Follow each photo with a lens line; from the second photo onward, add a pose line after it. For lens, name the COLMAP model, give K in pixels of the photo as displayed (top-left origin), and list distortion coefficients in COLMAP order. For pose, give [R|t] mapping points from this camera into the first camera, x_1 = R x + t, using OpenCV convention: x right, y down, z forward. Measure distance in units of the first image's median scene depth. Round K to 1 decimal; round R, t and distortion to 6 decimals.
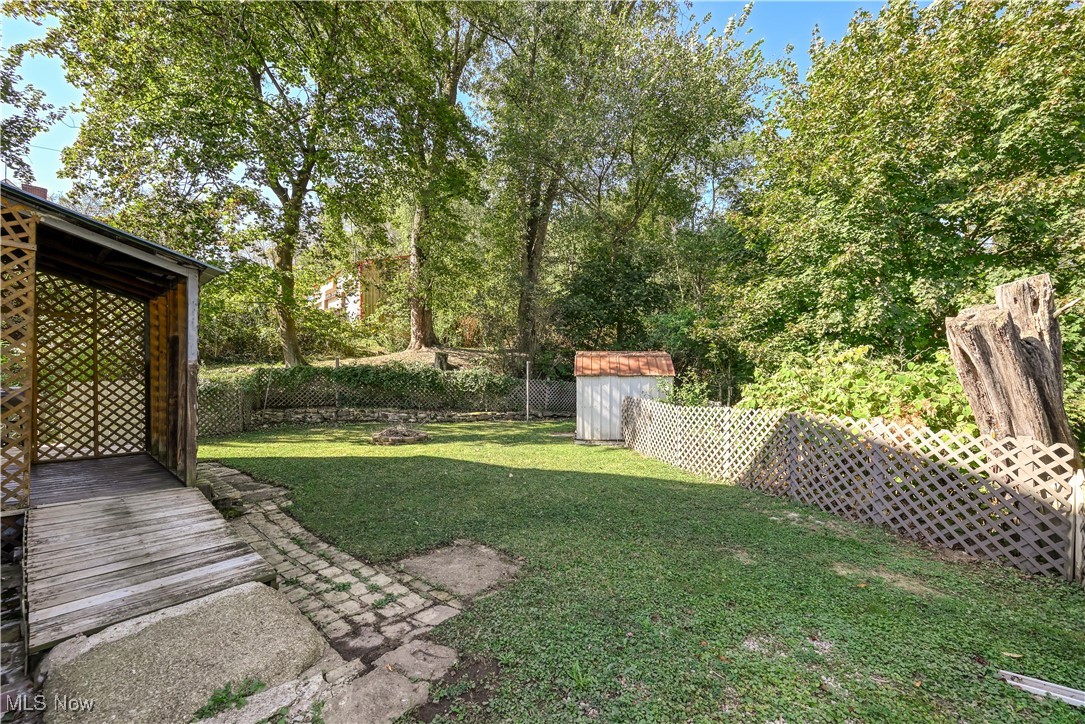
lens RADIAL K [[443.0, 0, 572.2], [0, 443.0, 394.1], [0, 0, 1]] dist [-0.001641, 0.000689]
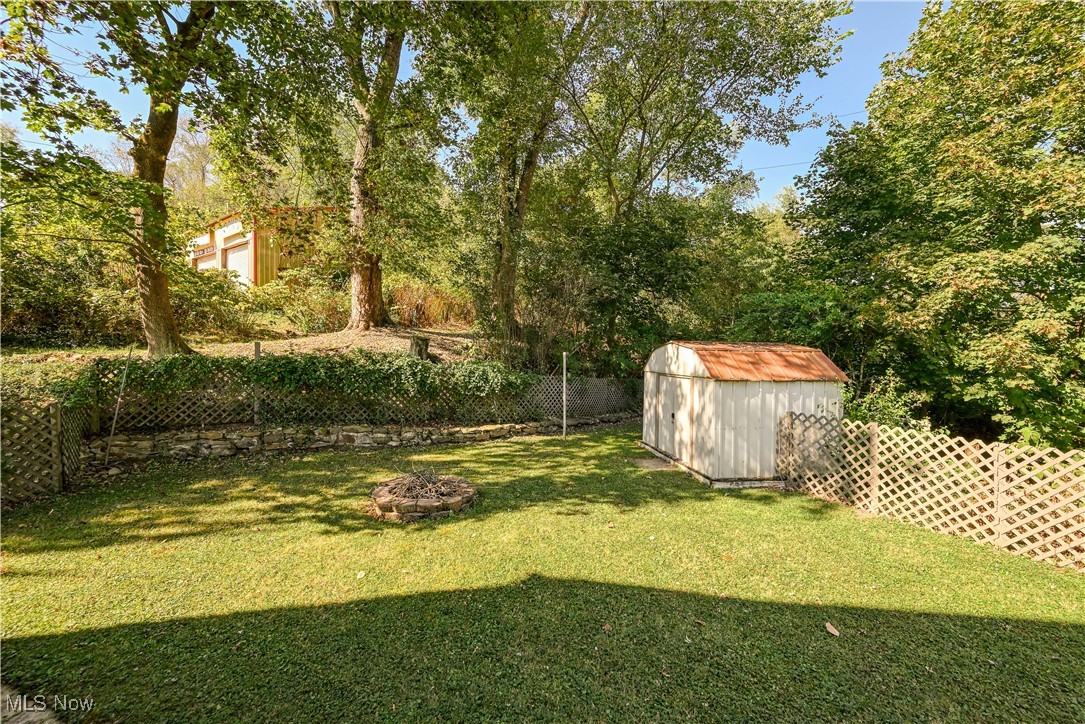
lens RADIAL K [[443.0, 0, 572.2], [0, 443.0, 384.0], [0, 0, 1]] dist [-0.001641, 0.000689]
pose [[0.974783, -0.001572, 0.223150, -0.234380], [-0.000522, 0.999956, 0.009327, -0.028542], [-0.223155, -0.009208, 0.974739, 0.308418]]
